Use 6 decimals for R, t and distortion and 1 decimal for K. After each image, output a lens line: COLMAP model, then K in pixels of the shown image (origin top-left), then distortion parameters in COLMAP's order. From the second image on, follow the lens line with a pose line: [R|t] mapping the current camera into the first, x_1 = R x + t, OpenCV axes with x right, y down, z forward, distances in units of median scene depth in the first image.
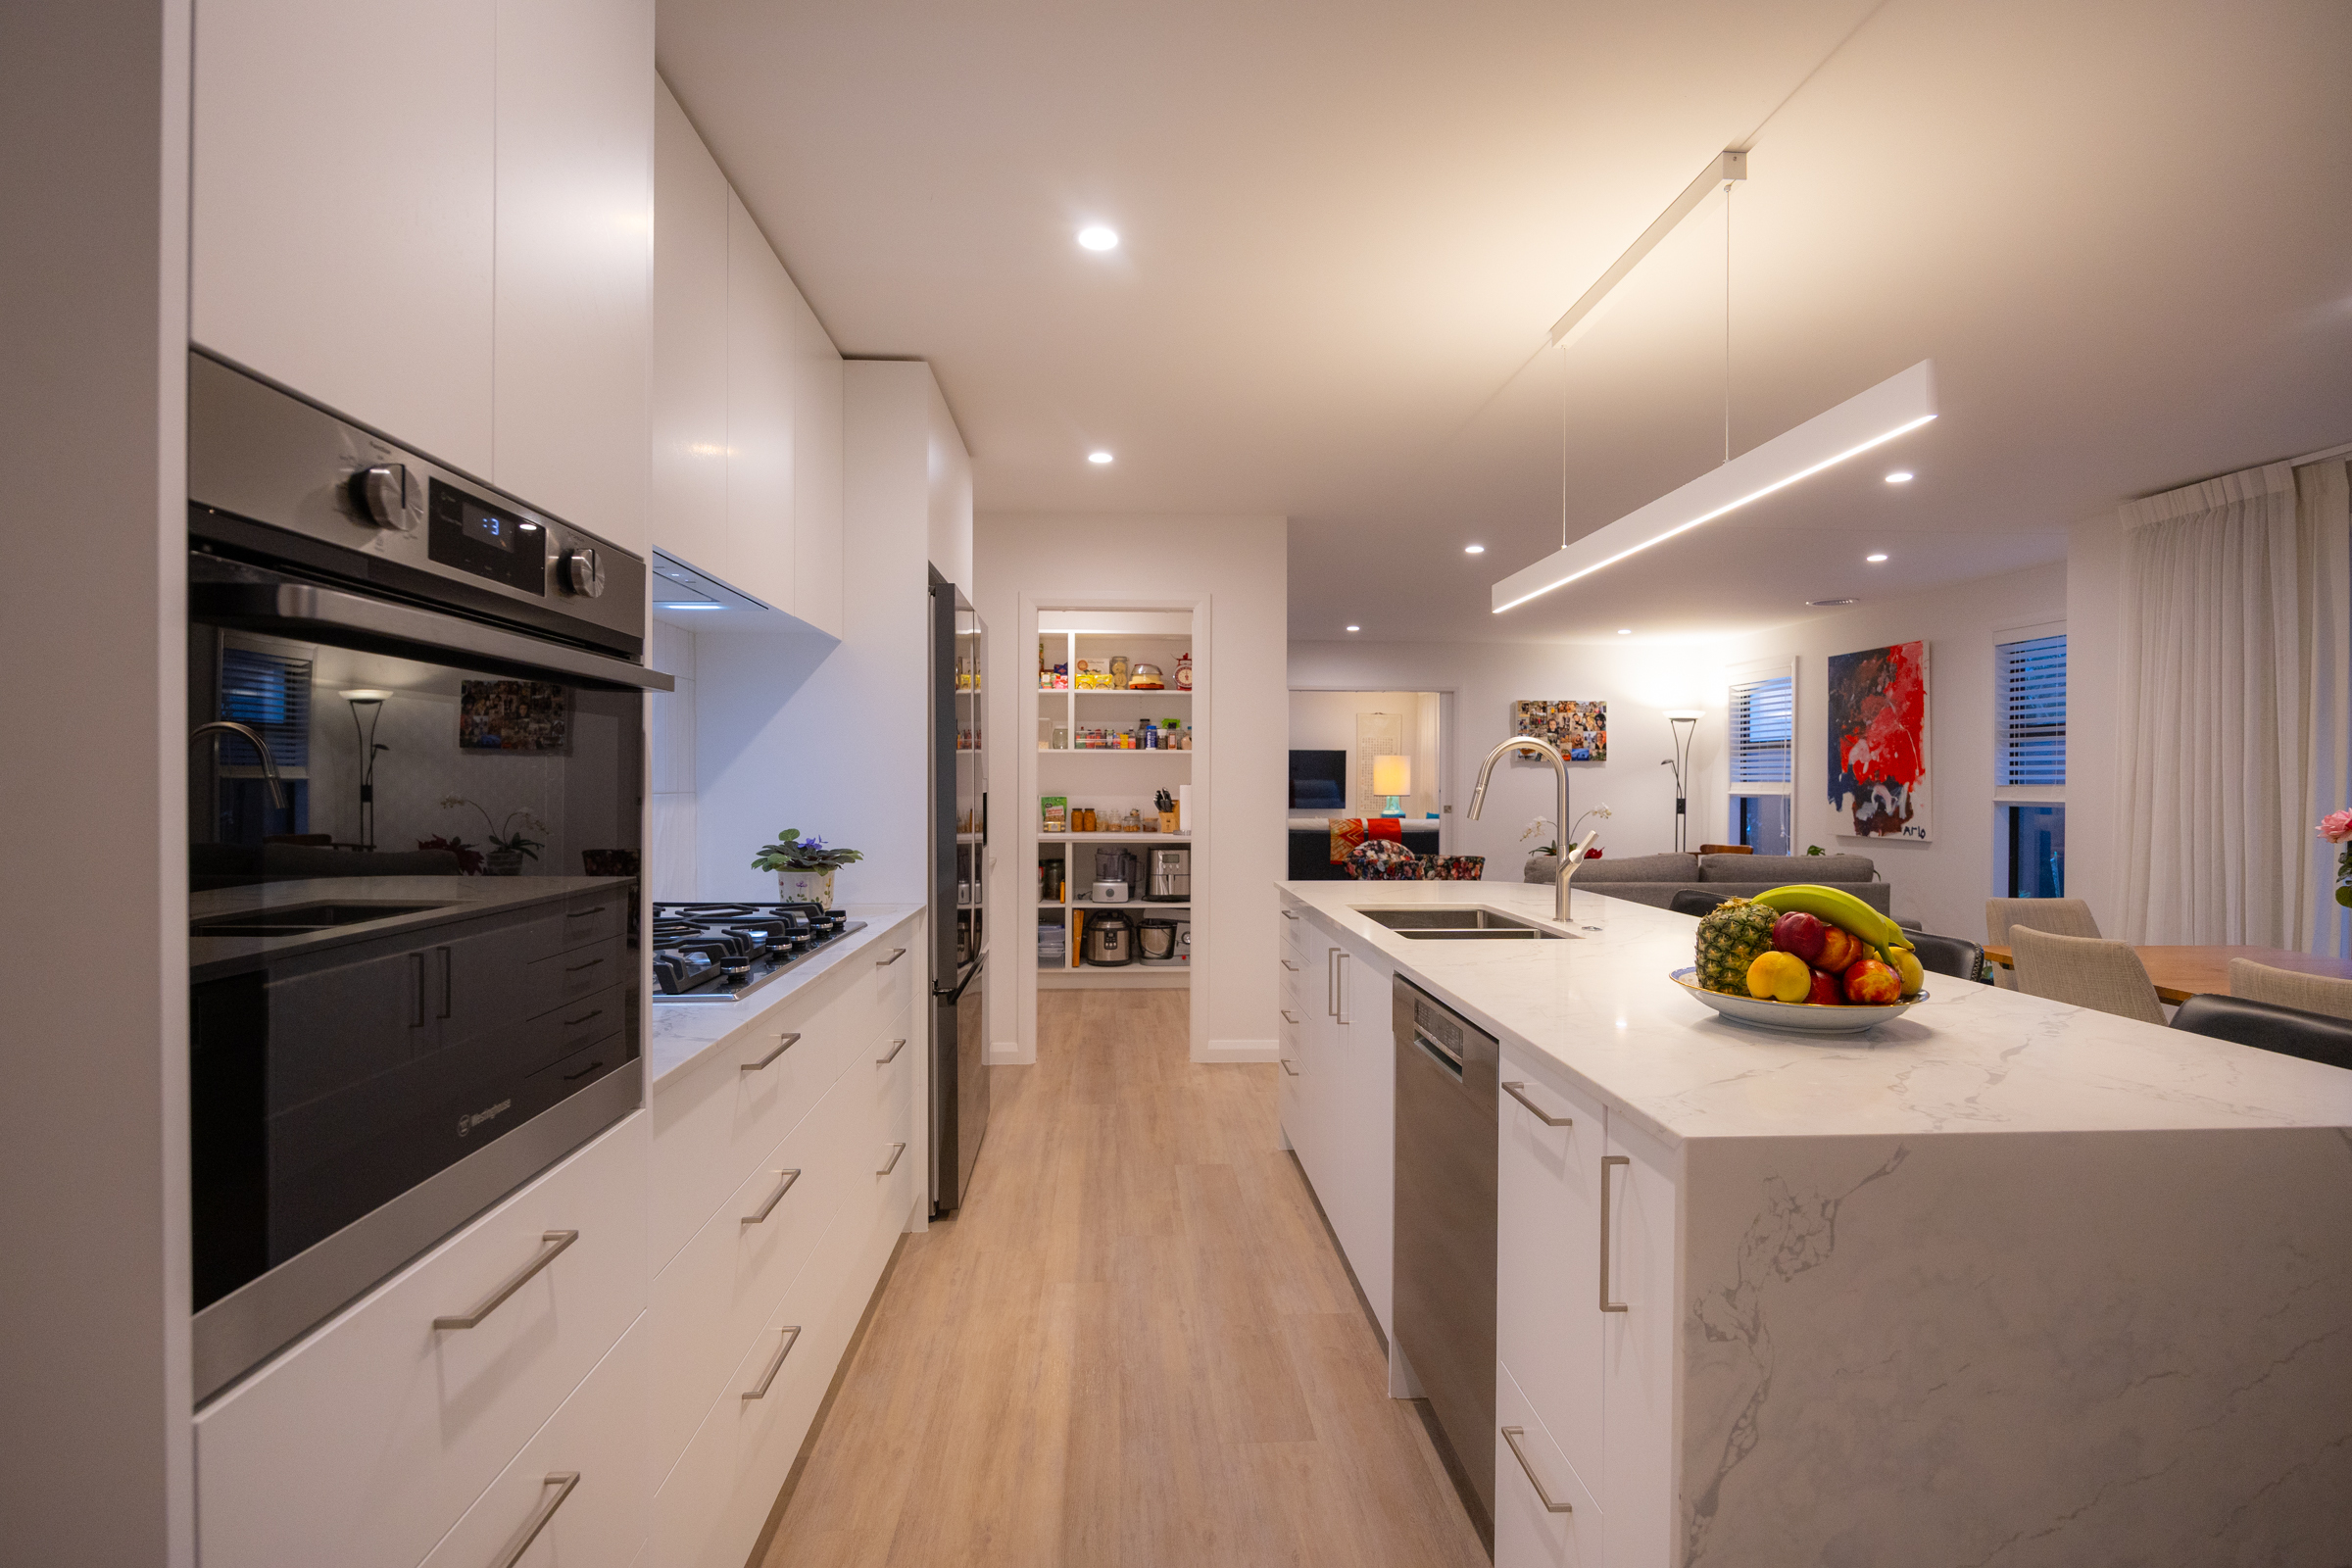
lens RADIAL K [[1106.7, 0, 1168.2], [0, 1106.7, 803.2], [0, 0, 1]] dist [0.000821, -0.000027]
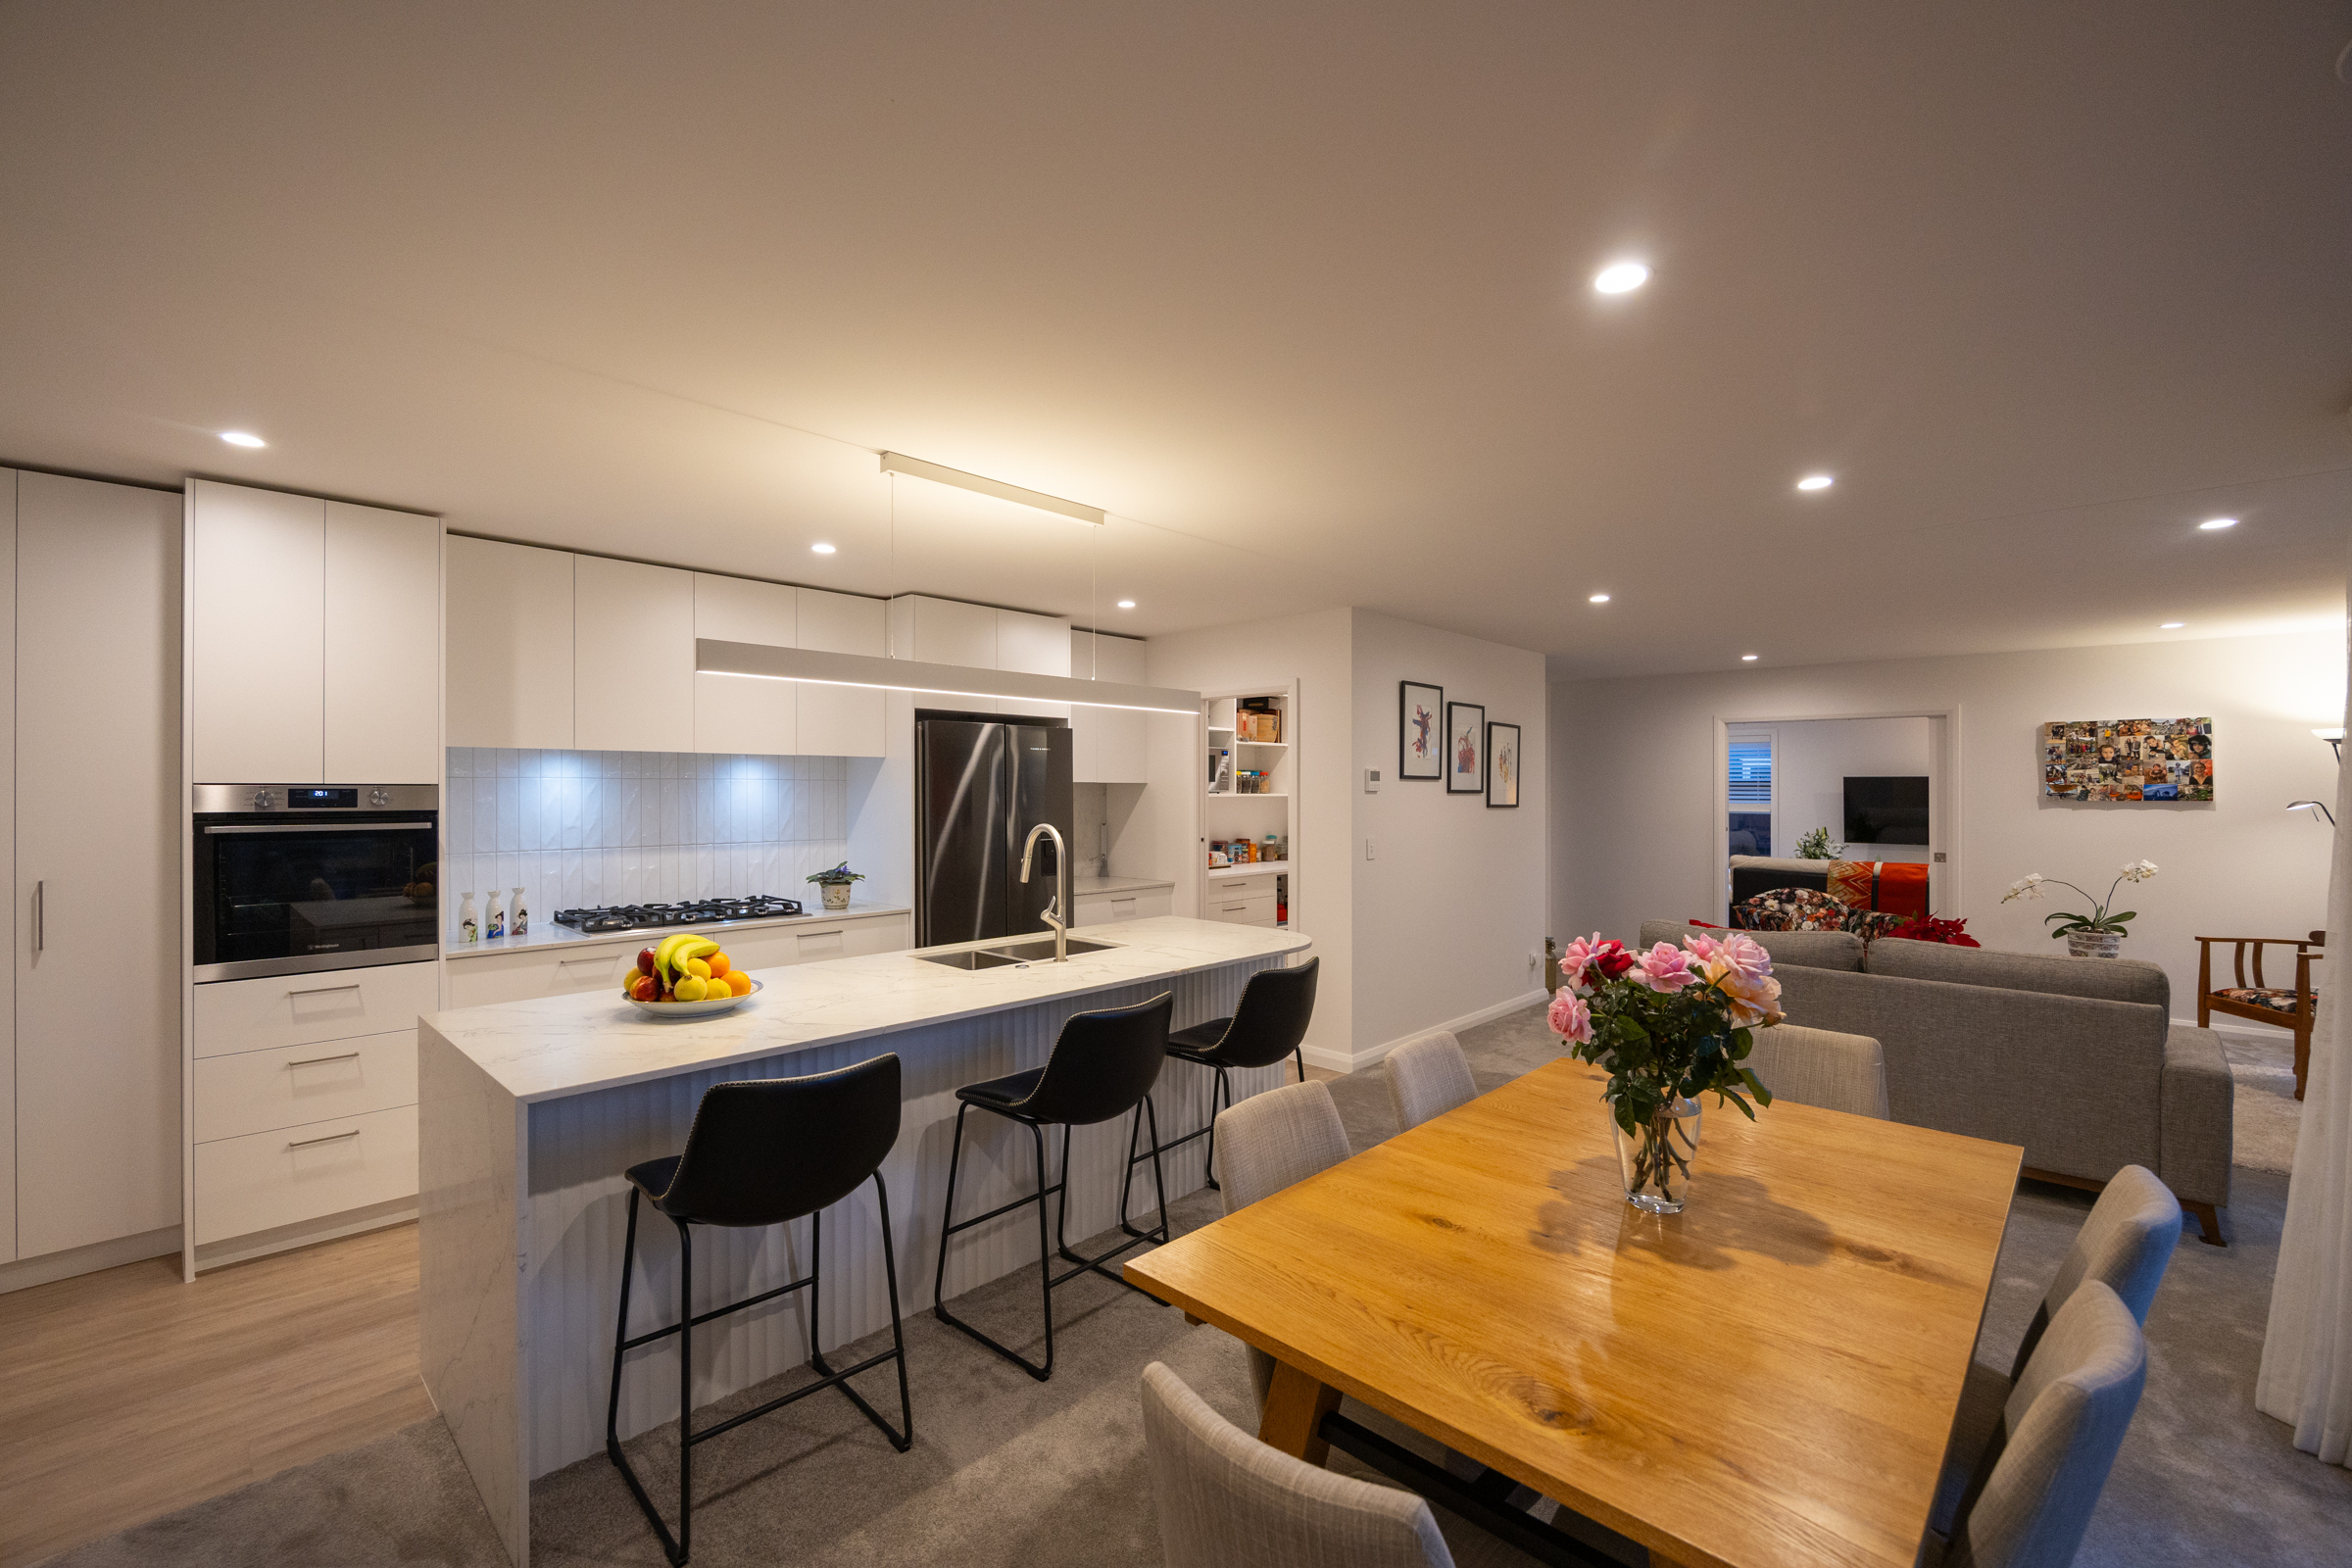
lens RADIAL K [[984.1, 0, 1176.0], [0, 984.1, 784.0], [0, 0, 1]] dist [-0.002530, -0.000101]
pose [[0.686124, -0.002771, -0.727479, 0.449629], [-0.015719, 0.999703, -0.018633, -0.030358], [0.727315, 0.024220, 0.685877, 0.090399]]
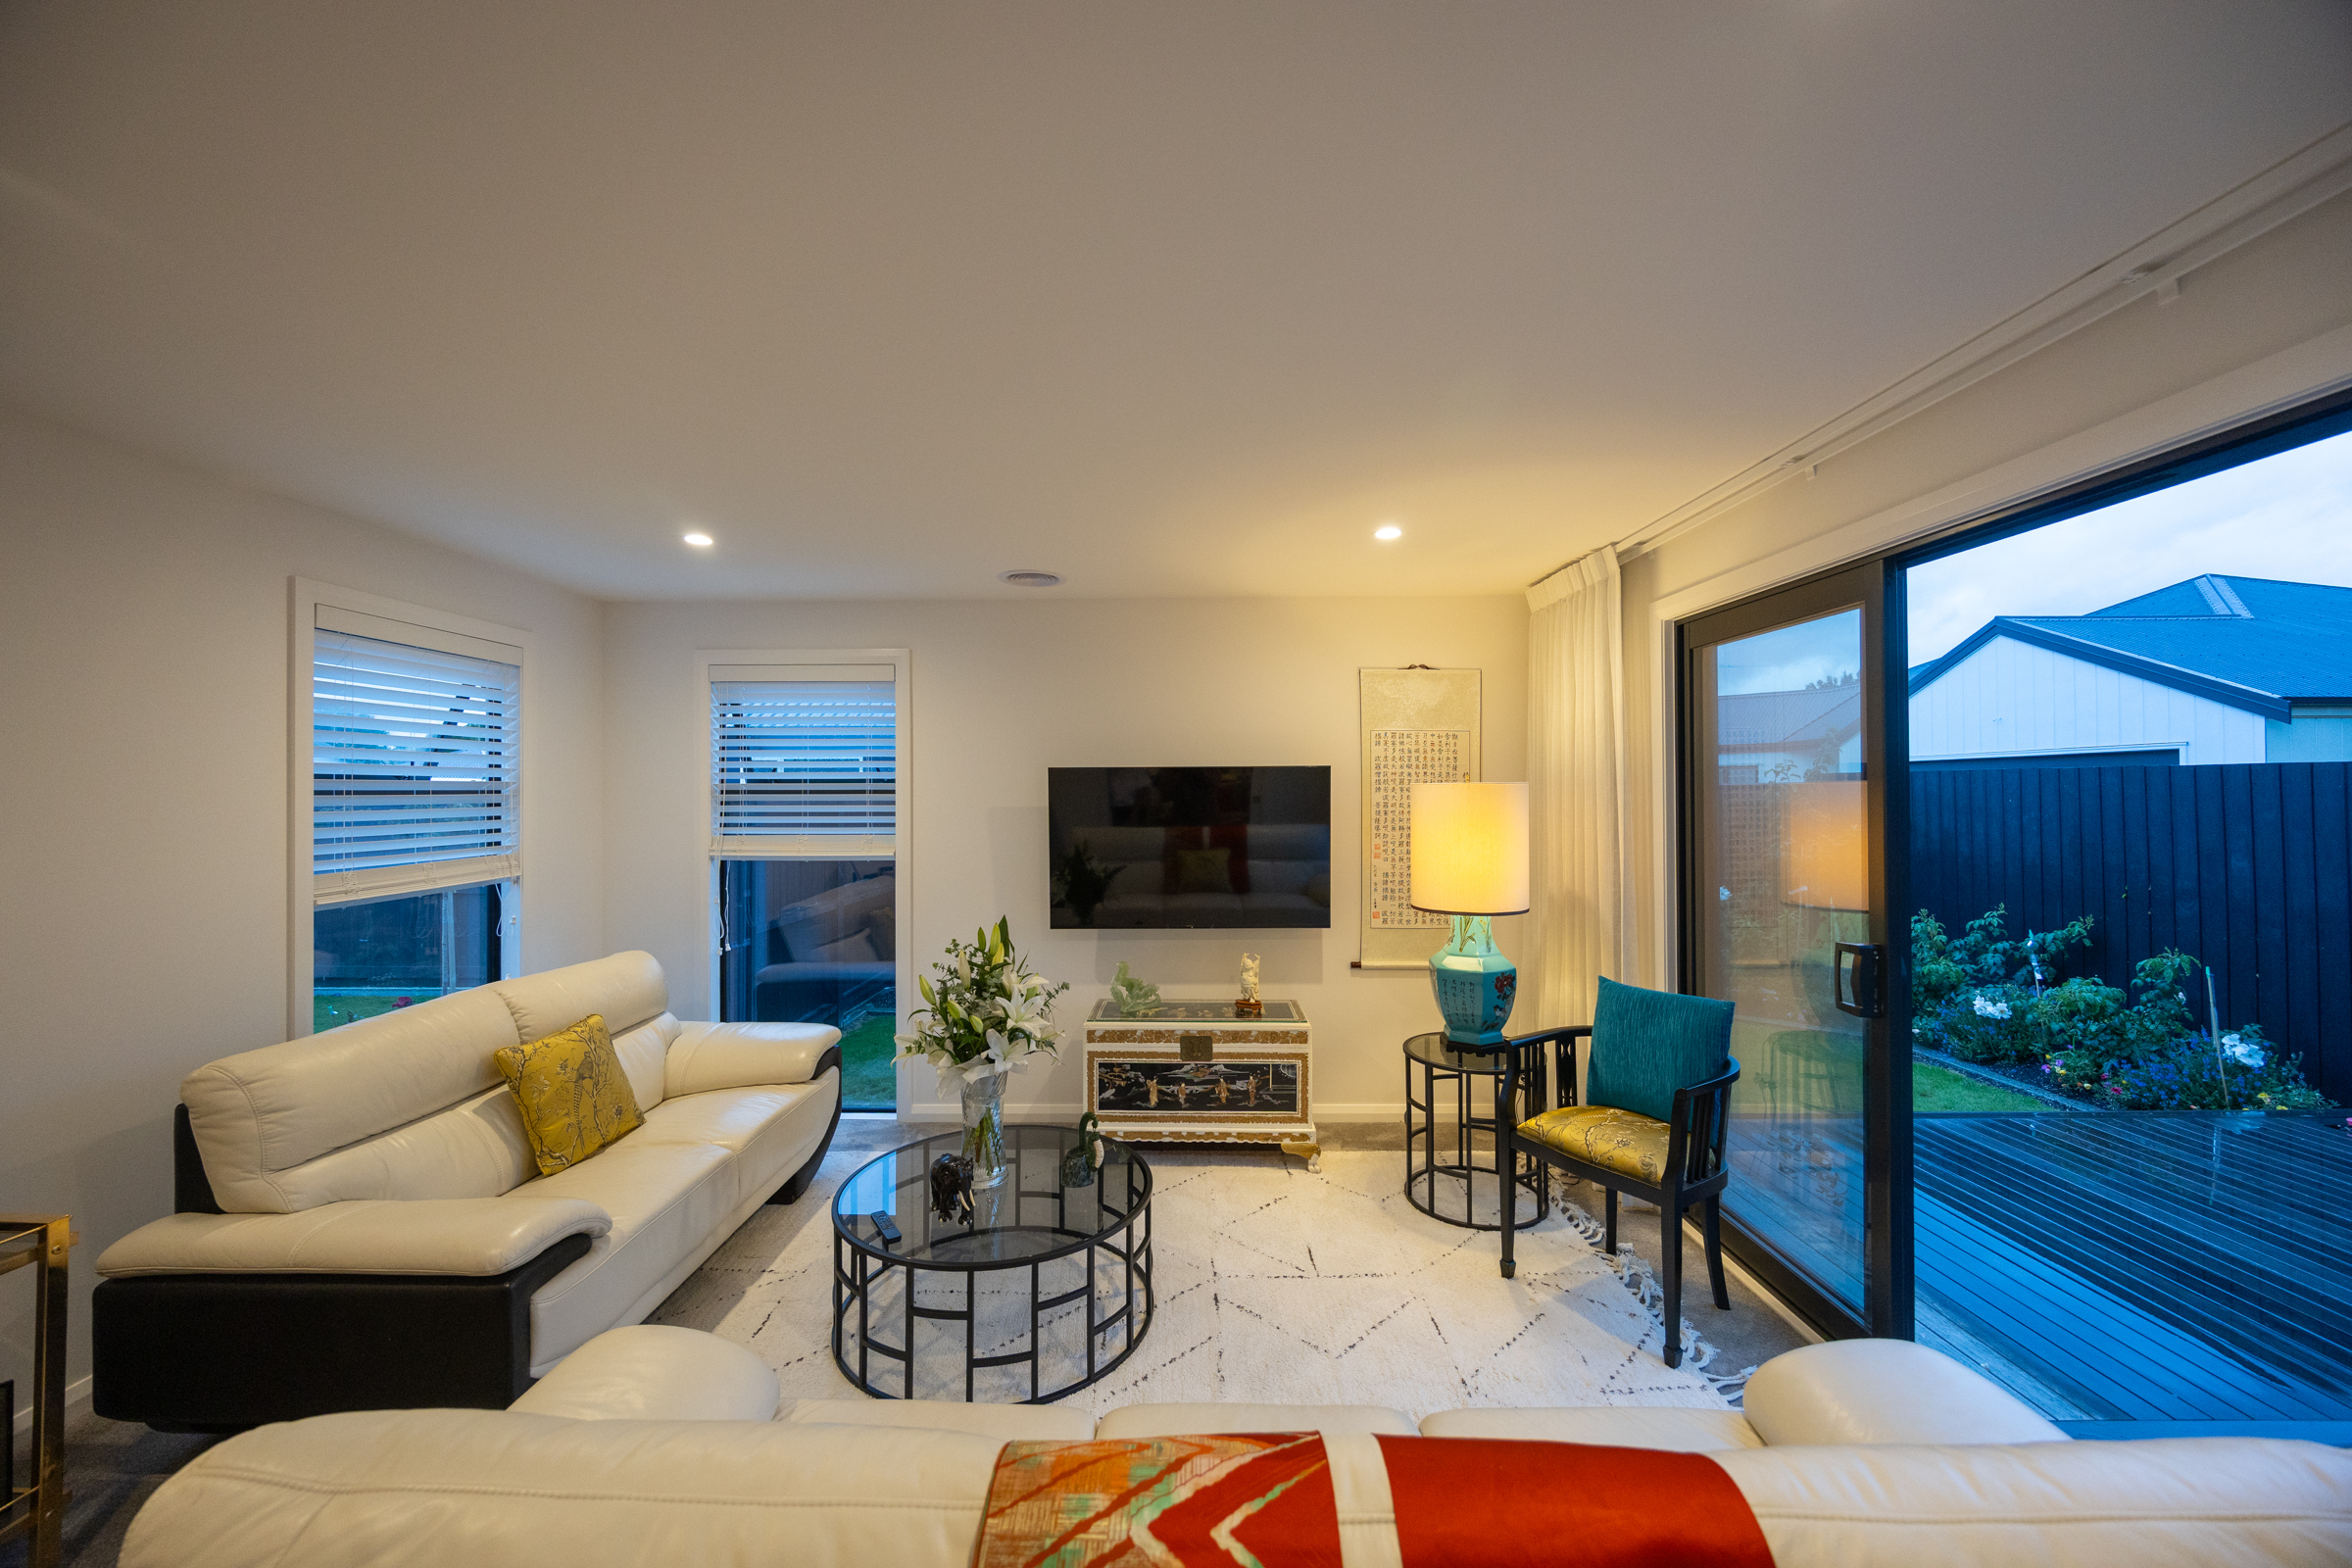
lens RADIAL K [[929.0, 0, 1189.2], [0, 929.0, 782.7], [0, 0, 1]] dist [-0.000102, 0.000060]
pose [[0.998722, -0.005886, -0.050194, 0.211857], [0.004692, 0.999704, -0.023883, -0.056434], [0.050320, 0.023617, 0.998454, 1.127264]]
